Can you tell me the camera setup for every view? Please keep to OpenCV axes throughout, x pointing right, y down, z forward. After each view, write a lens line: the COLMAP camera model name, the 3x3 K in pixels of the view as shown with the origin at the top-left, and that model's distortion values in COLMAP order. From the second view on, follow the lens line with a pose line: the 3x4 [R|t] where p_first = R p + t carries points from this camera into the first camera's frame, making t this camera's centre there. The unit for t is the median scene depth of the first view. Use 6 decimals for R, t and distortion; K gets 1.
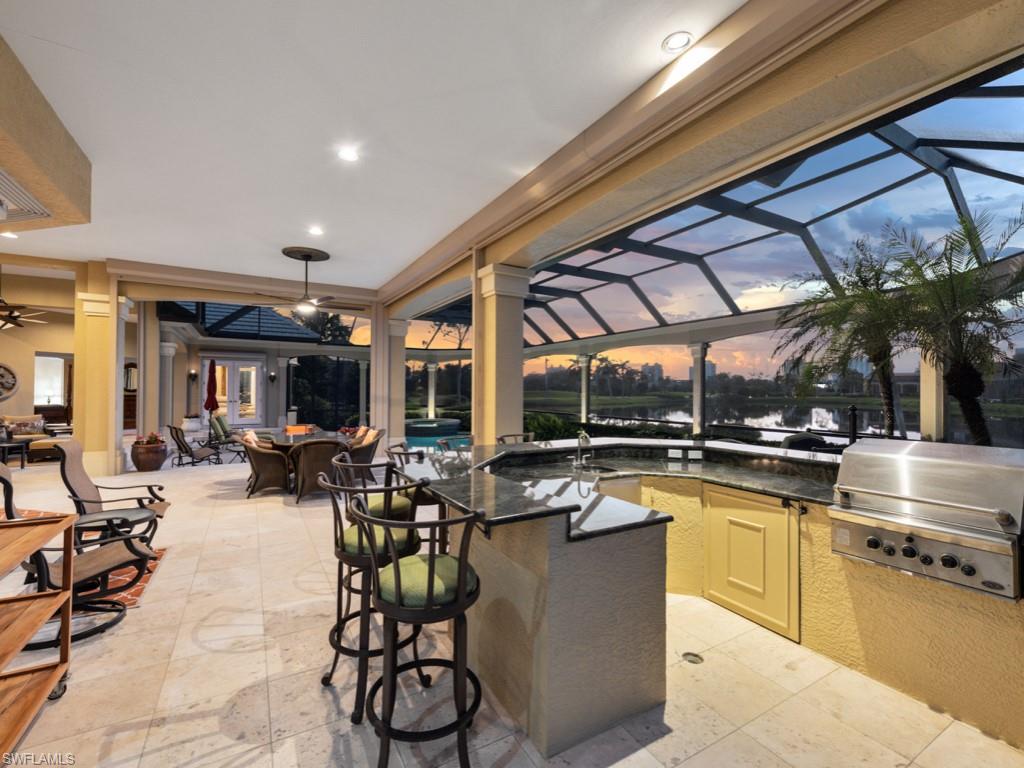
lens RADIAL K [[448.3, 0, 512.3], [0, 448.3, 385.1], [0, 0, 1]] dist [0.011398, -0.000051]
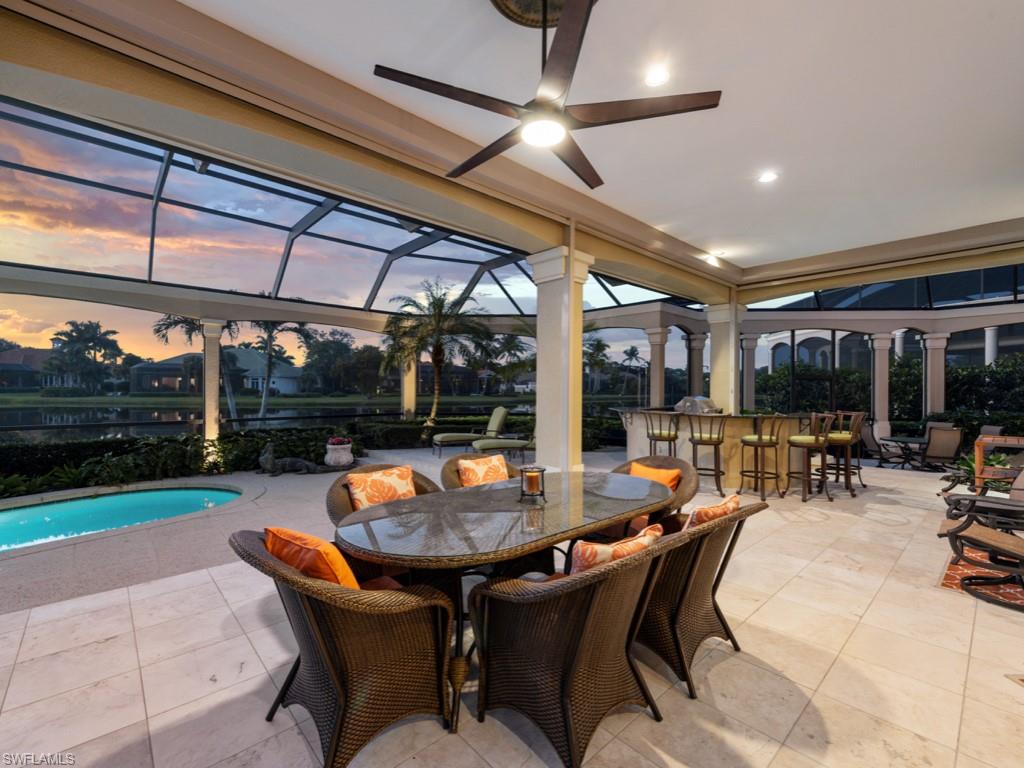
lens RADIAL K [[448.3, 0, 505.6], [0, 448.3, 386.4], [0, 0, 1]] dist [0.011398, -0.000051]
pose [[-0.200786, -0.003532, 0.979629, -0.313978], [-0.021752, 0.999763, -0.000854, 0.009659], [-0.979394, -0.021480, -0.200815, 0.432013]]
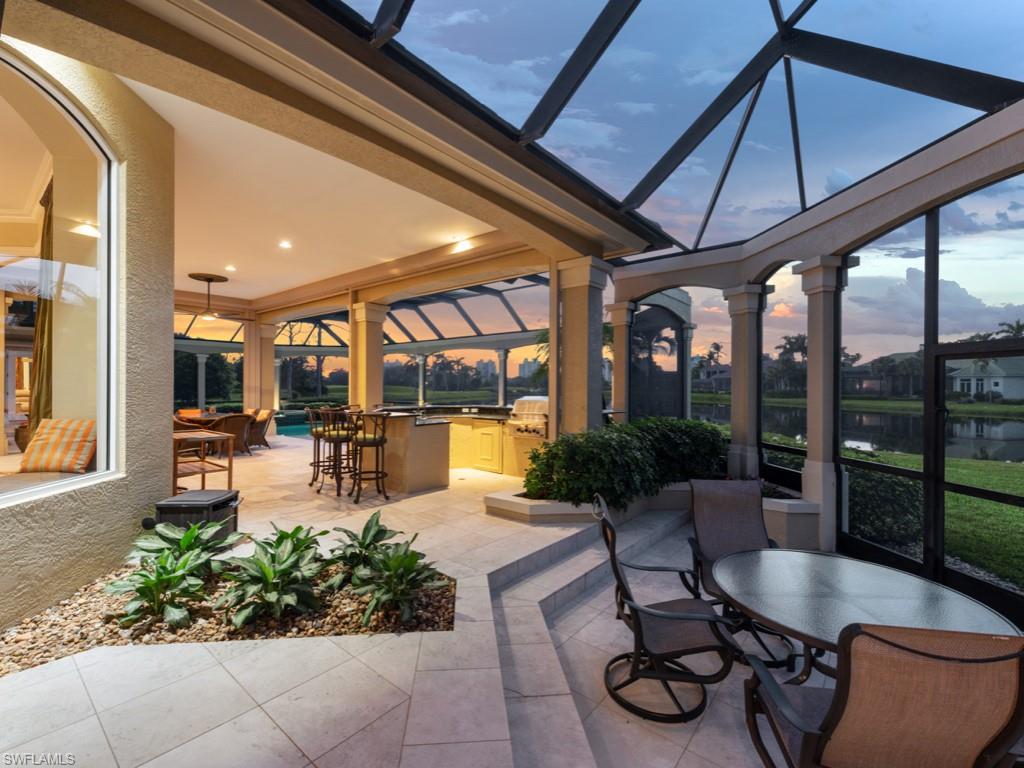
lens RADIAL K [[448.3, 0, 511.8], [0, 448.3, 385.5], [0, 0, 1]] dist [0.011398, -0.000051]
pose [[0.936463, -0.000993, 0.350766, -0.035467], [-0.002887, 0.999940, 0.010538, 0.003694], [-0.350756, -0.010881, 0.936404, -0.222562]]
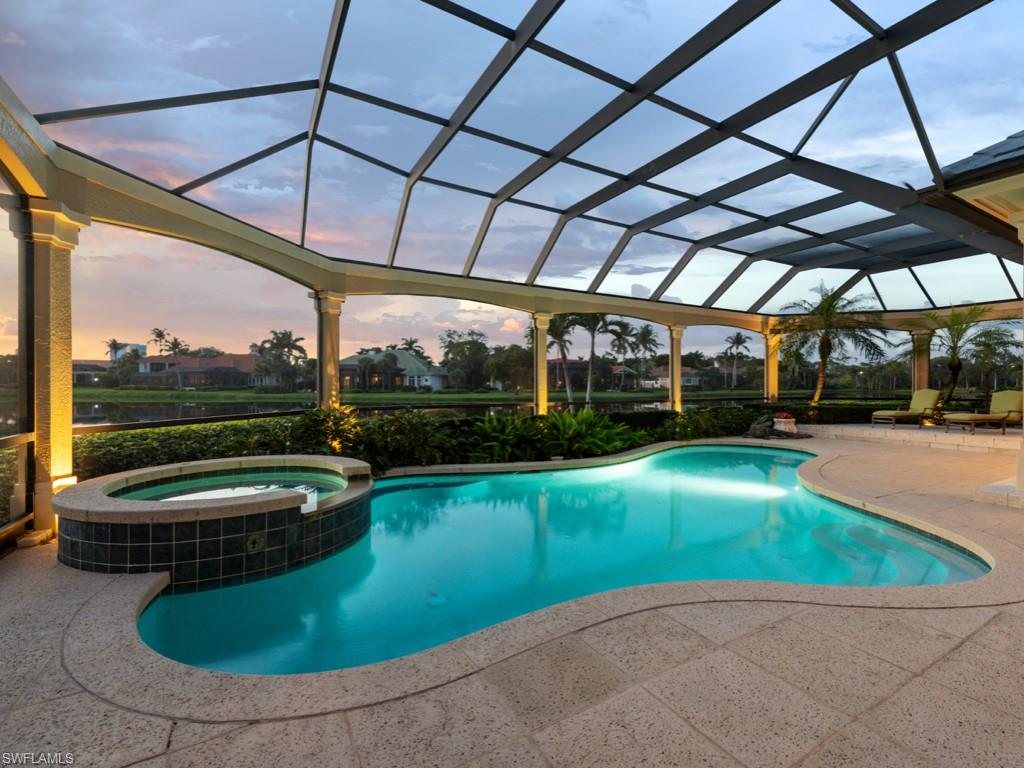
lens RADIAL K [[448.3, 0, 512.7], [0, 448.3, 390.6], [0, 0, 1]] dist [0.011398, -0.000051]
pose [[-0.001929, -0.018557, 0.999826, -0.444899], [-0.013225, 0.999741, 0.018530, 0.031530], [-0.999911, -0.013187, -0.002174, 0.927478]]
